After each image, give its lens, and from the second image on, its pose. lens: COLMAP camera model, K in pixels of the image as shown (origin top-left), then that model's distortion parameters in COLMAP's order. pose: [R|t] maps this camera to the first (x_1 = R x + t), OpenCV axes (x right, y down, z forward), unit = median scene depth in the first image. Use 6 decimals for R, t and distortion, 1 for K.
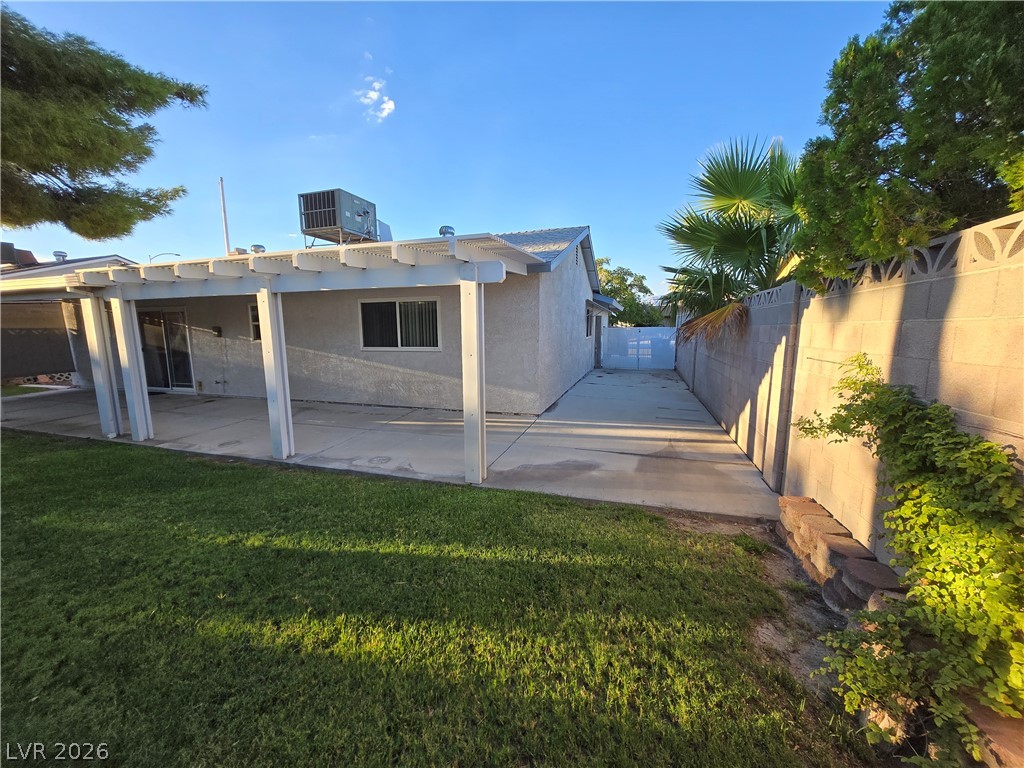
lens RADIAL K [[403.8, 0, 505.7], [0, 403.8, 387.4], [0, 0, 1]] dist [0.000379, 0.000131]
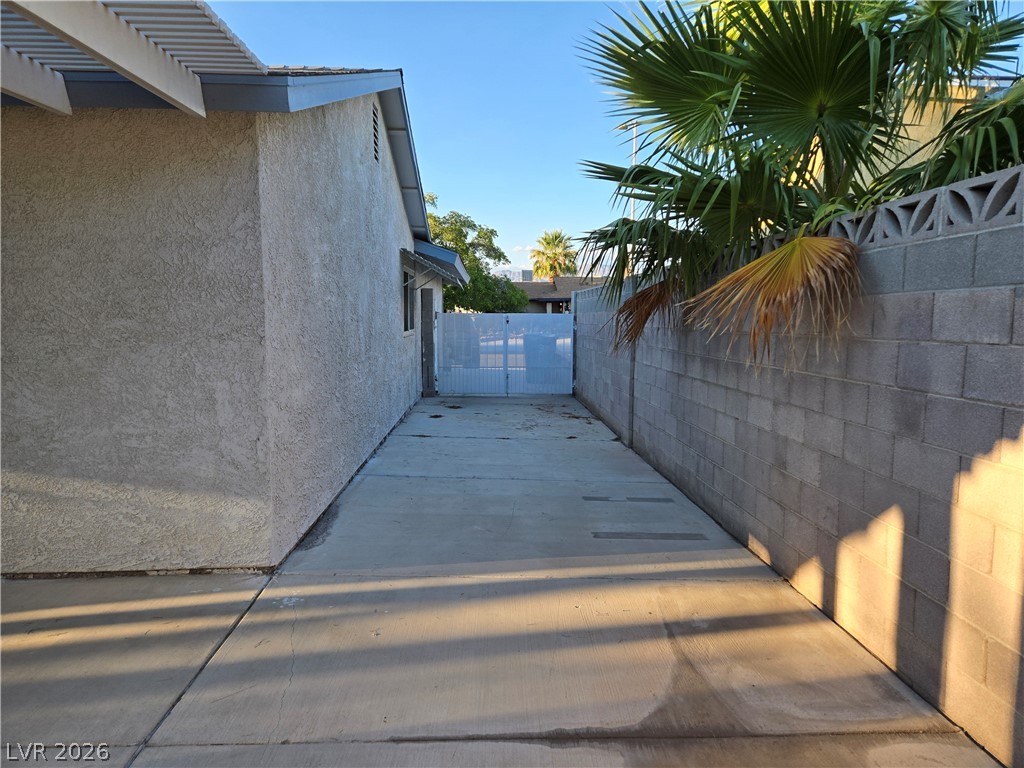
lens RADIAL K [[681.1, 0, 510.9], [0, 681.1, 389.6], [0, 0, 1]] dist [0.064010, -0.052206]
pose [[0.937102, -0.026936, 0.348014, 0.057545], [0.041571, 0.998534, -0.034653, -0.037369], [-0.346570, 0.046941, 0.936849, 0.326526]]
